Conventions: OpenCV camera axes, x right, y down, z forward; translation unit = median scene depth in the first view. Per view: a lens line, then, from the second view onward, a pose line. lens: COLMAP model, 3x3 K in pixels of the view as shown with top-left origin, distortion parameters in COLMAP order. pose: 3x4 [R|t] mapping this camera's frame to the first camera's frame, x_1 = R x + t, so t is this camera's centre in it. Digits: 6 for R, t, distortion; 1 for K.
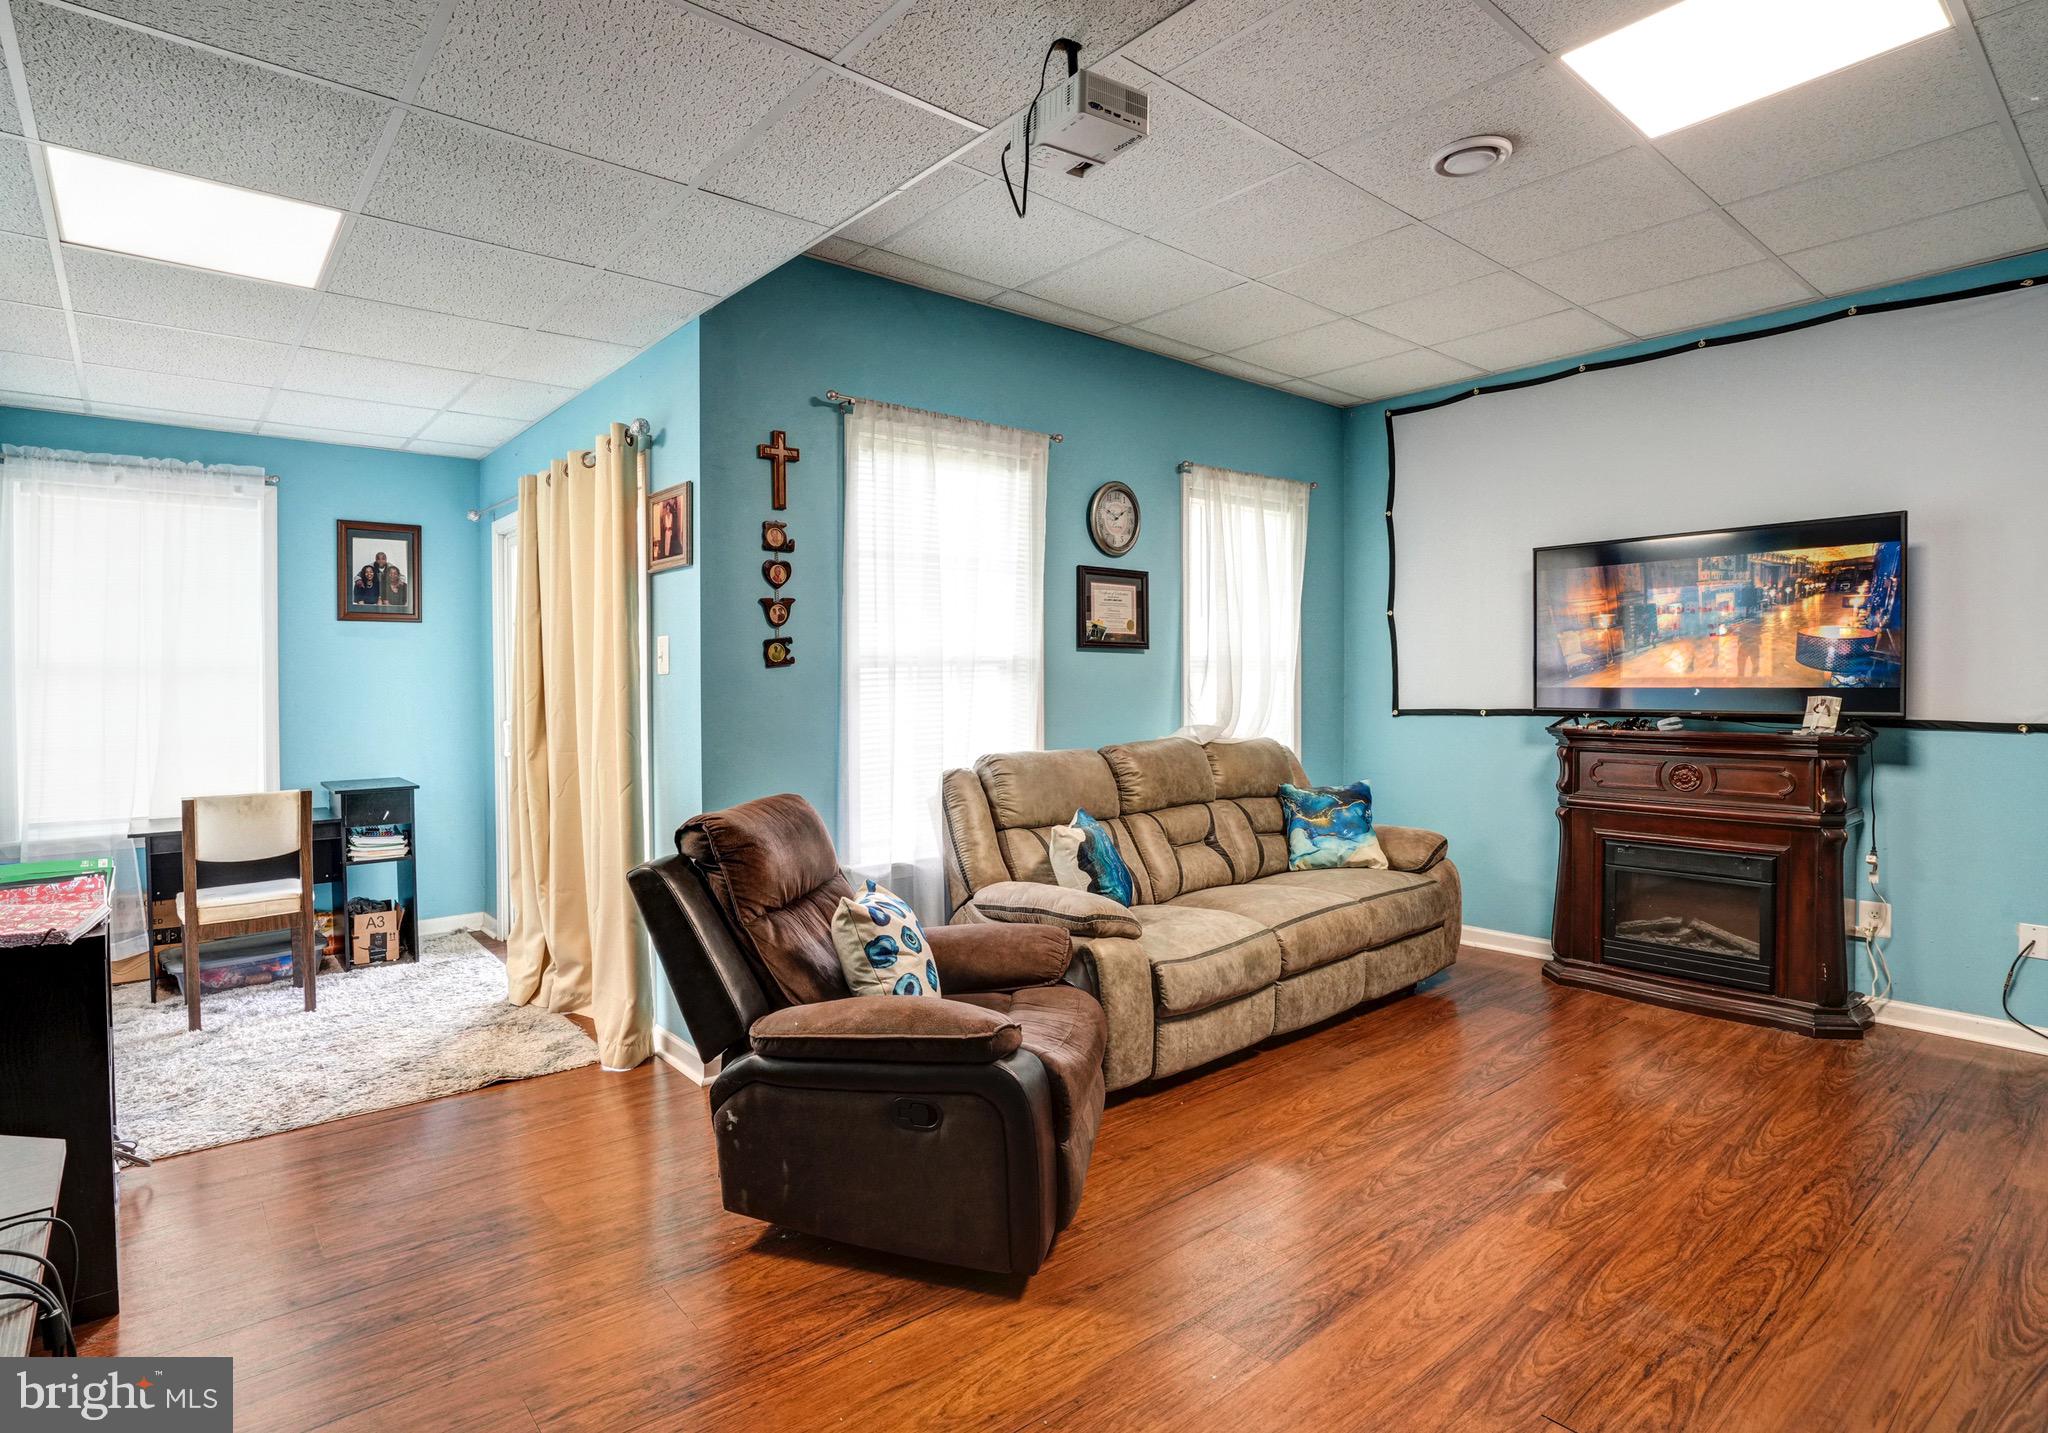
lens RADIAL K [[1042.5, 0, 925.5], [0, 1042.5, 694.5], [0, 0, 1]] dist [-0.061351, 0.025845]
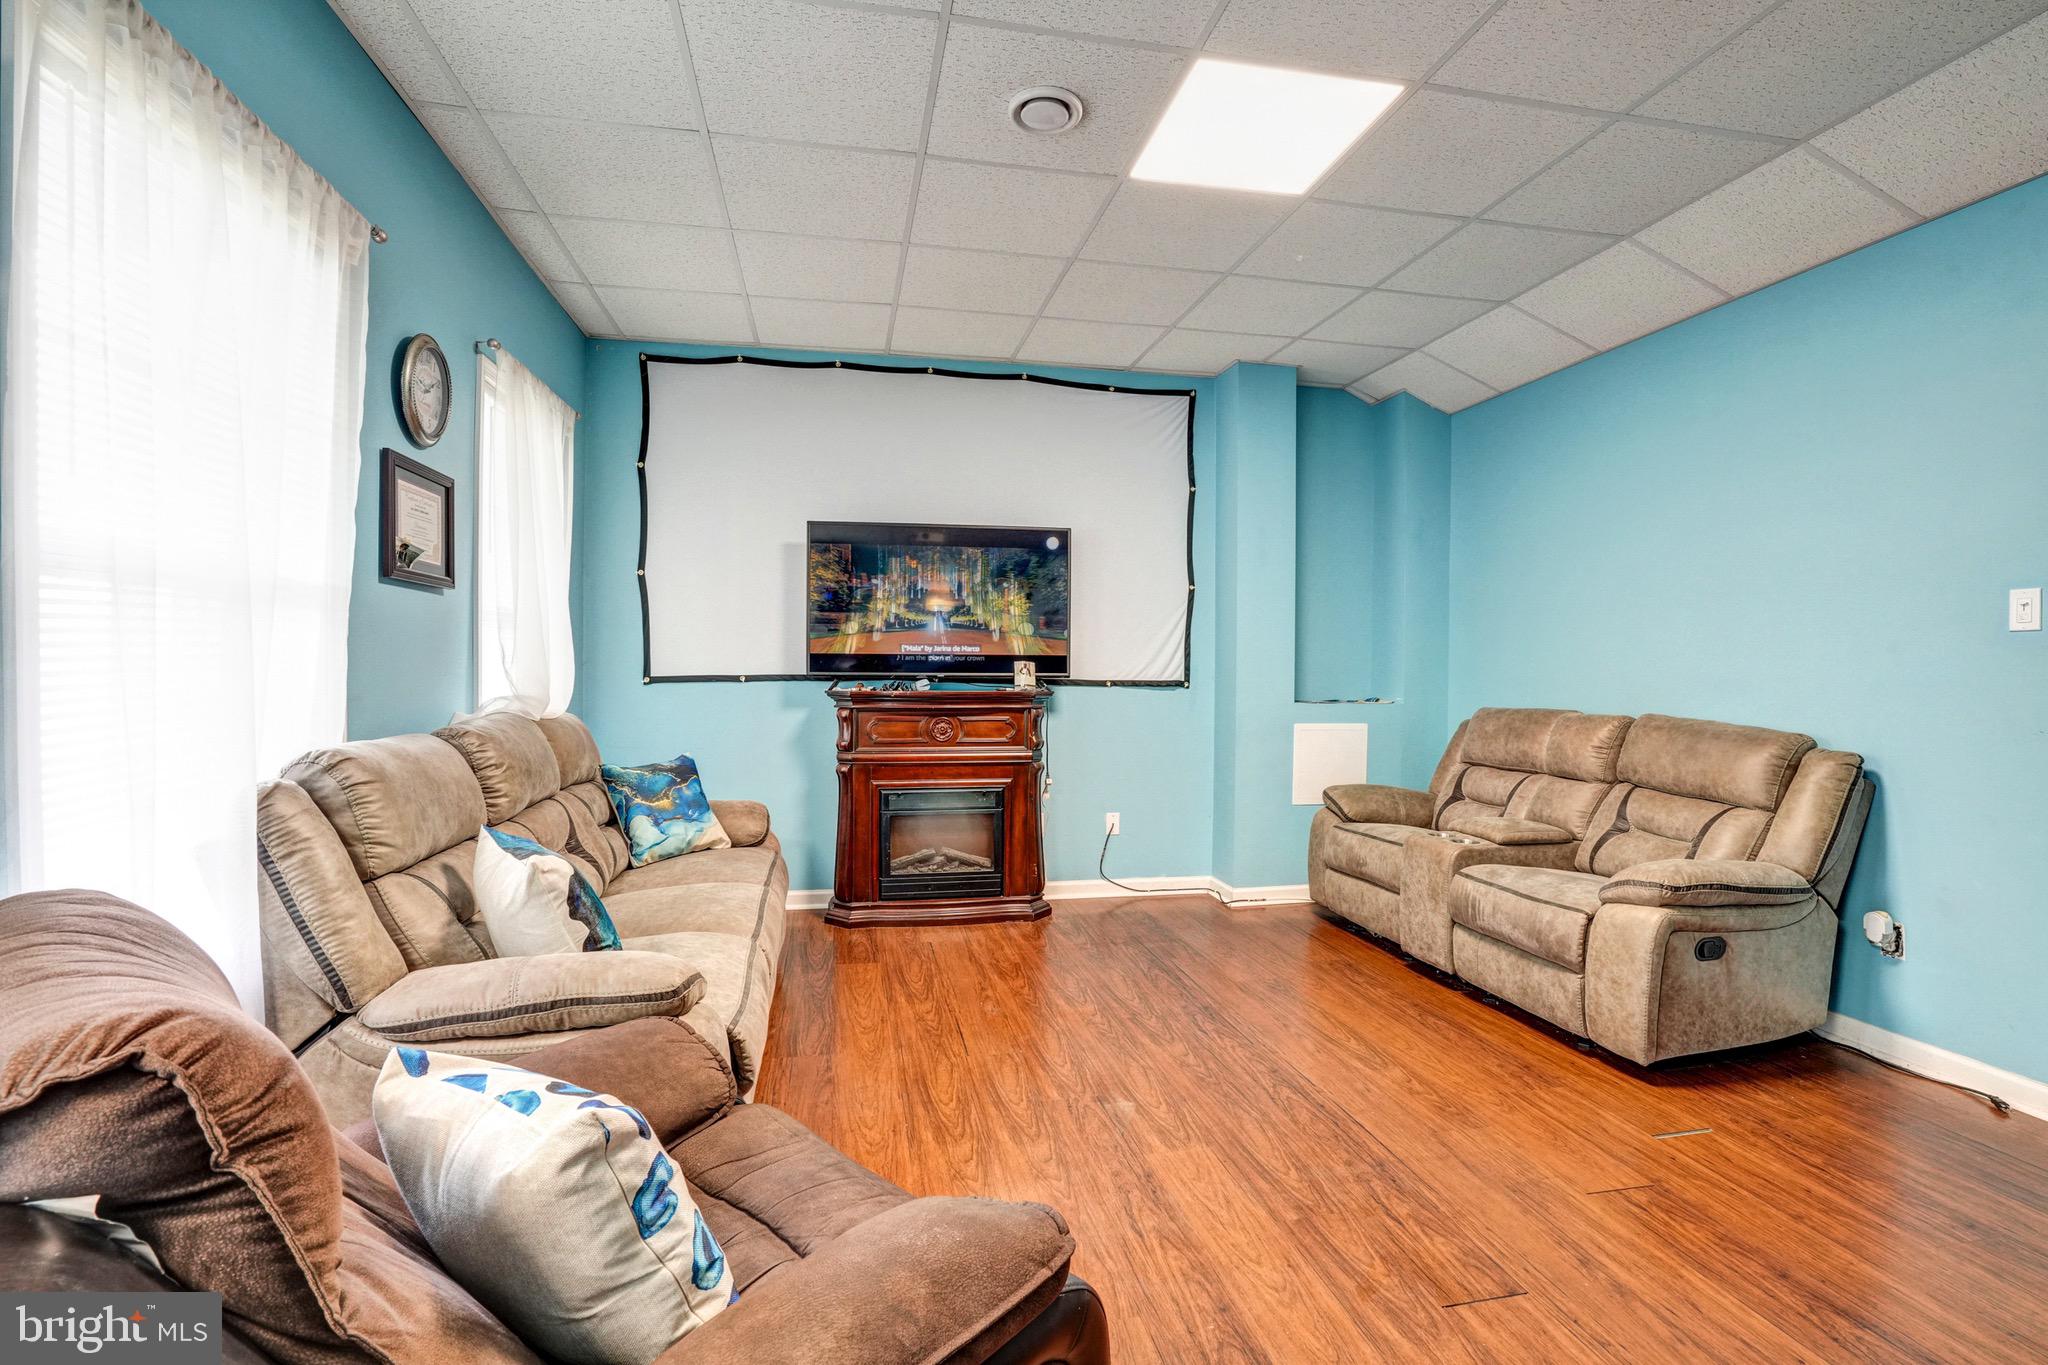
lens RADIAL K [[943.4, 0, 1024.4], [0, 943.4, 679.0], [0, 0, 1]] dist [-0.058709, 0.022037]
pose [[0.436524, -0.005638, 0.899675, -0.204845], [0.001582, 0.999984, 0.005499, 0.016509], [-0.899691, -0.000977, 0.436526, 0.432391]]
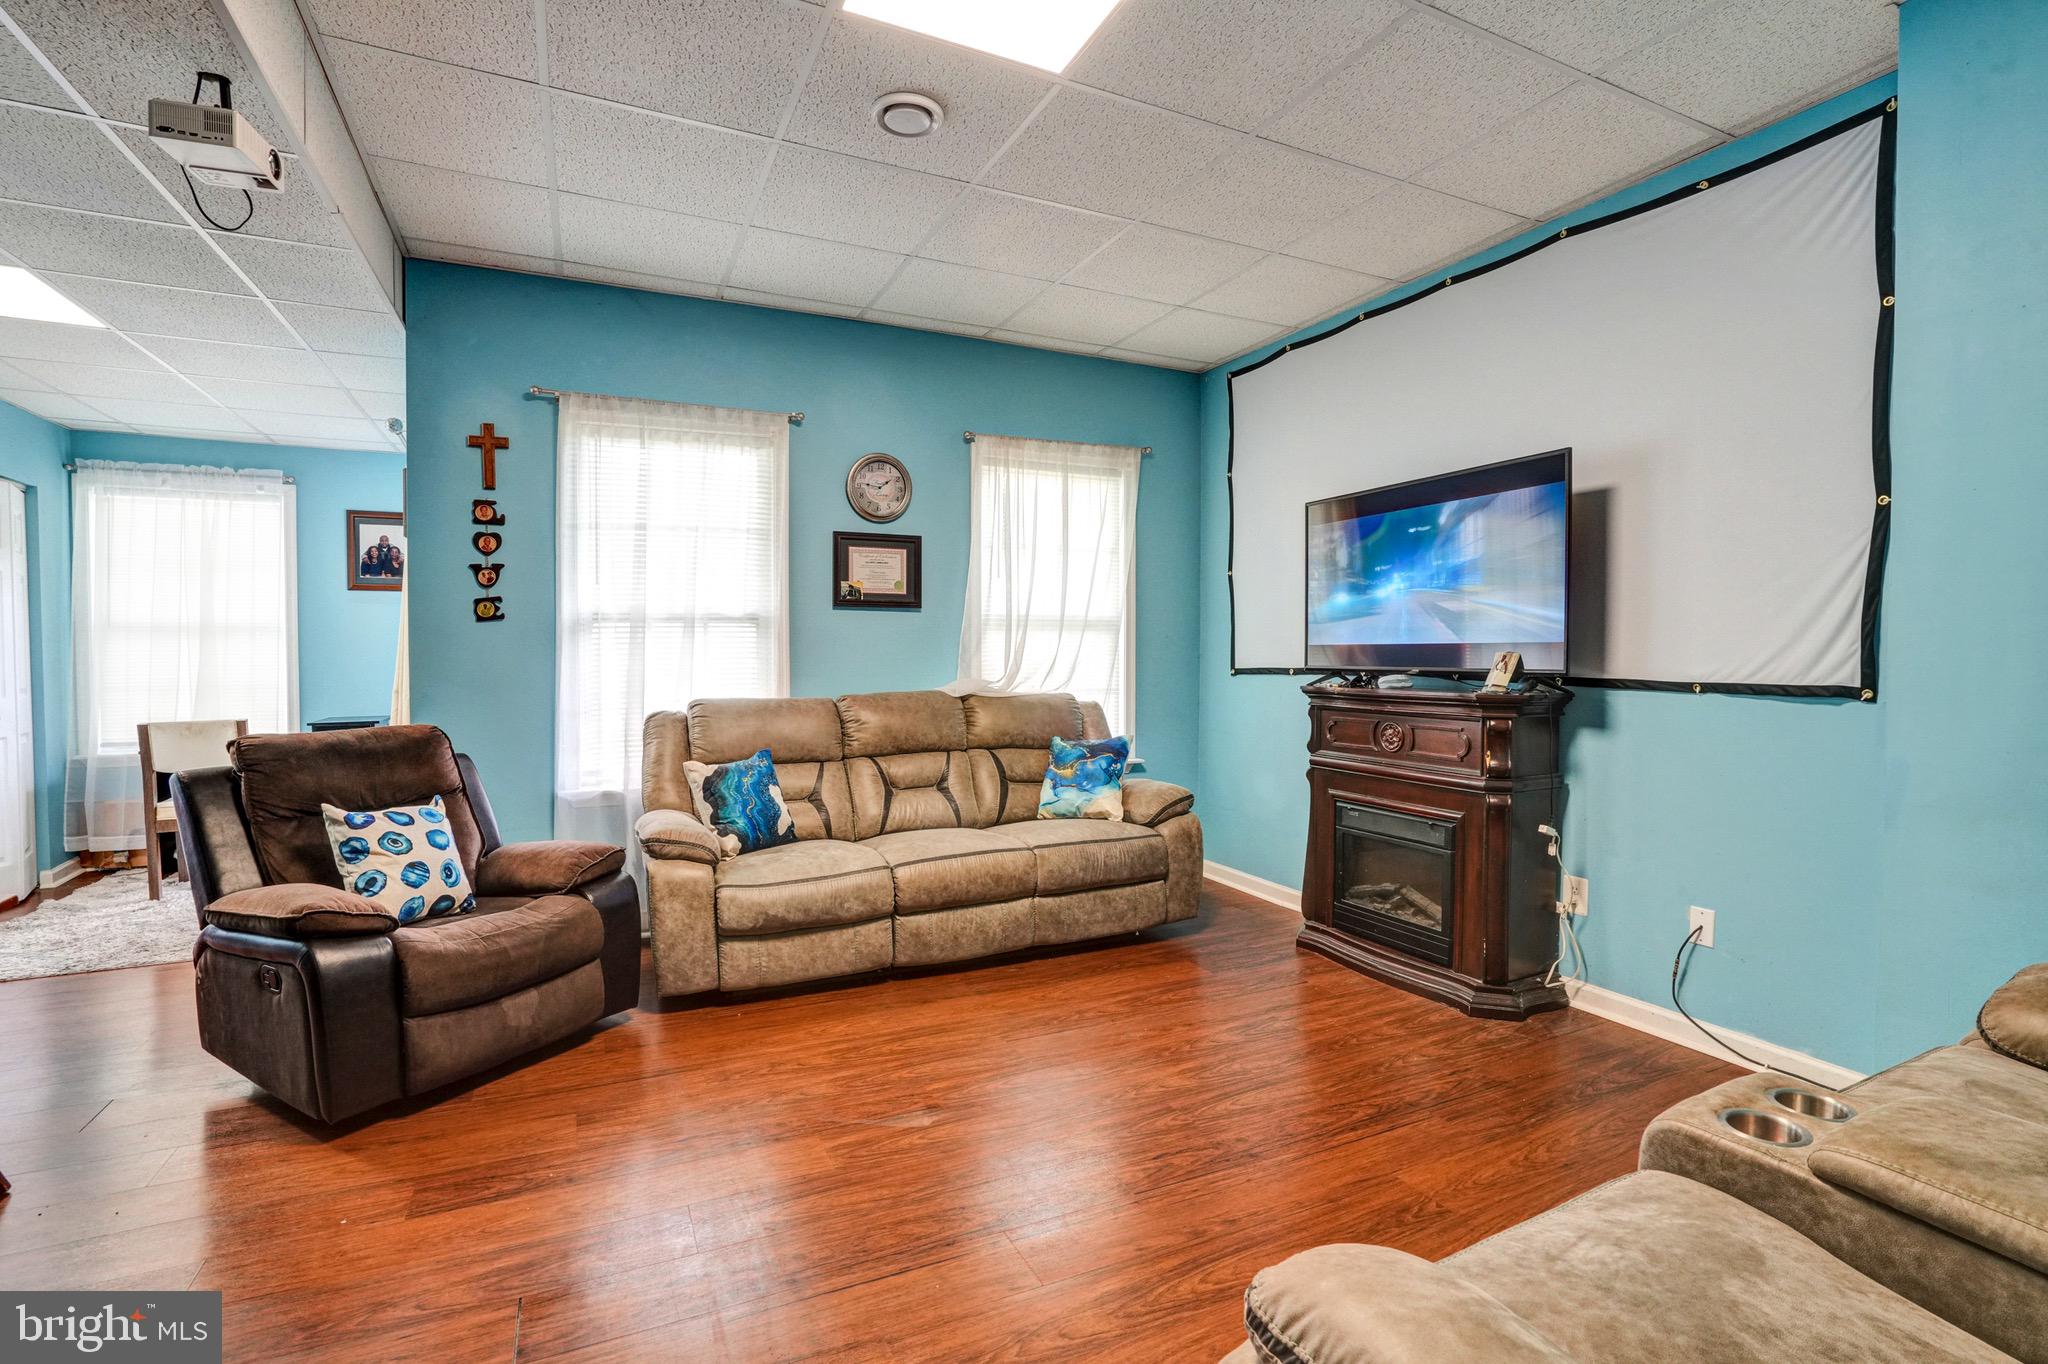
lens RADIAL K [[943.4, 0, 1024.4], [0, 943.4, 678.5], [0, 0, 1]] dist [-0.058709, 0.022037]
pose [[0.979666, 0.010829, -0.200345, 0.586753], [-0.007899, 0.999850, 0.015418, 0.015383], [0.200482, -0.013522, 0.979604, 0.071000]]
